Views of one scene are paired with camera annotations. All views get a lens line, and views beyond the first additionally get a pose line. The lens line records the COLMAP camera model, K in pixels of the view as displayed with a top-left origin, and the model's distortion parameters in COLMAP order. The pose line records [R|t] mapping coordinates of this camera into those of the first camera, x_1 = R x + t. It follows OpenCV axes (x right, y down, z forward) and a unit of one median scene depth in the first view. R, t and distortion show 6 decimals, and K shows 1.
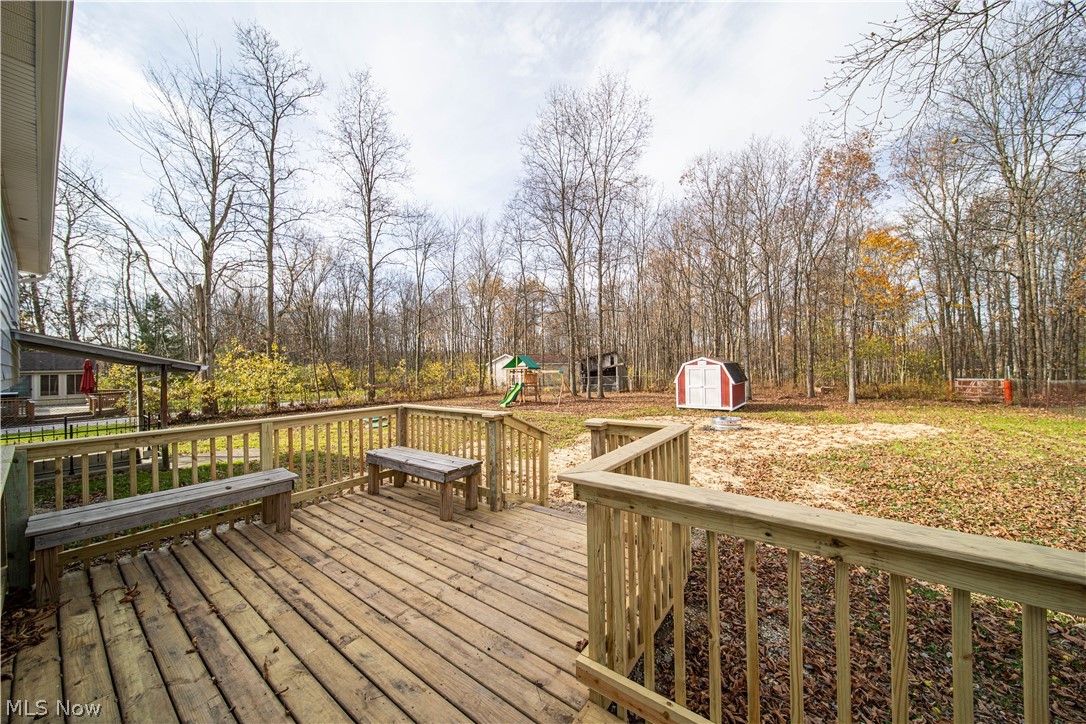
lens RADIAL K [[380.5, 0, 543.0], [0, 380.5, 362.0], [0, 0, 1]] dist [-0.007232, -0.000161]
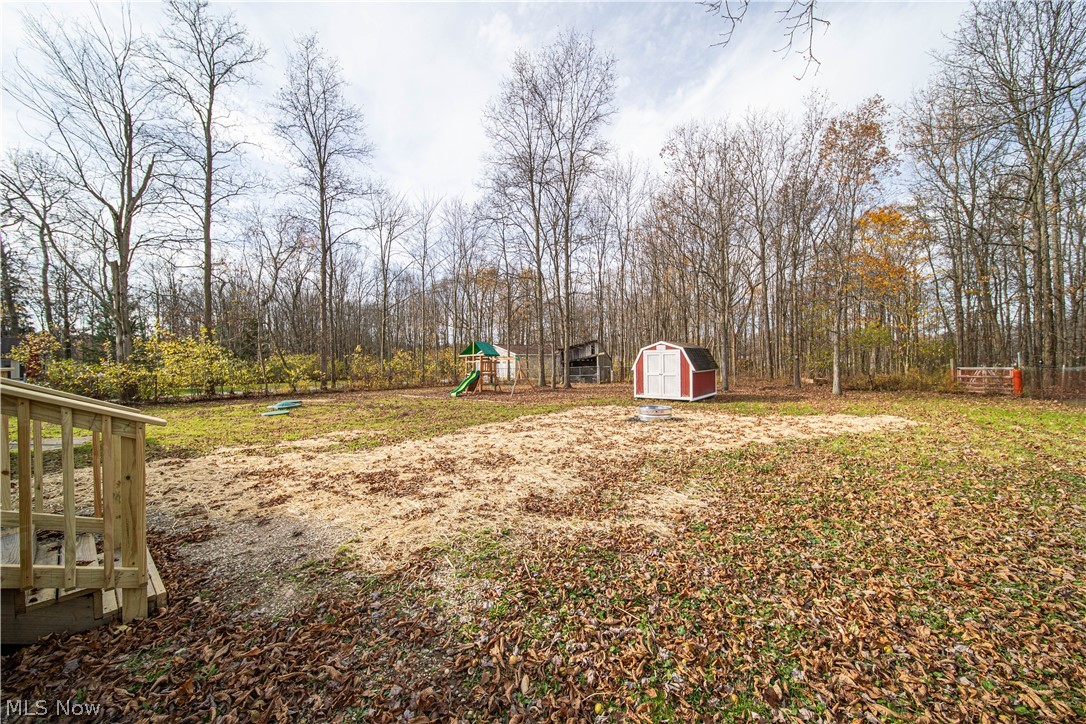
lens RADIAL K [[380.5, 0, 543.0], [0, 380.5, 362.0], [0, 0, 1]] dist [-0.007232, -0.000161]
pose [[0.999456, 0.004533, -0.032674, 0.145247], [-0.004036, 0.999876, 0.015247, 0.020305], [0.032740, -0.015106, 0.999350, 0.083859]]
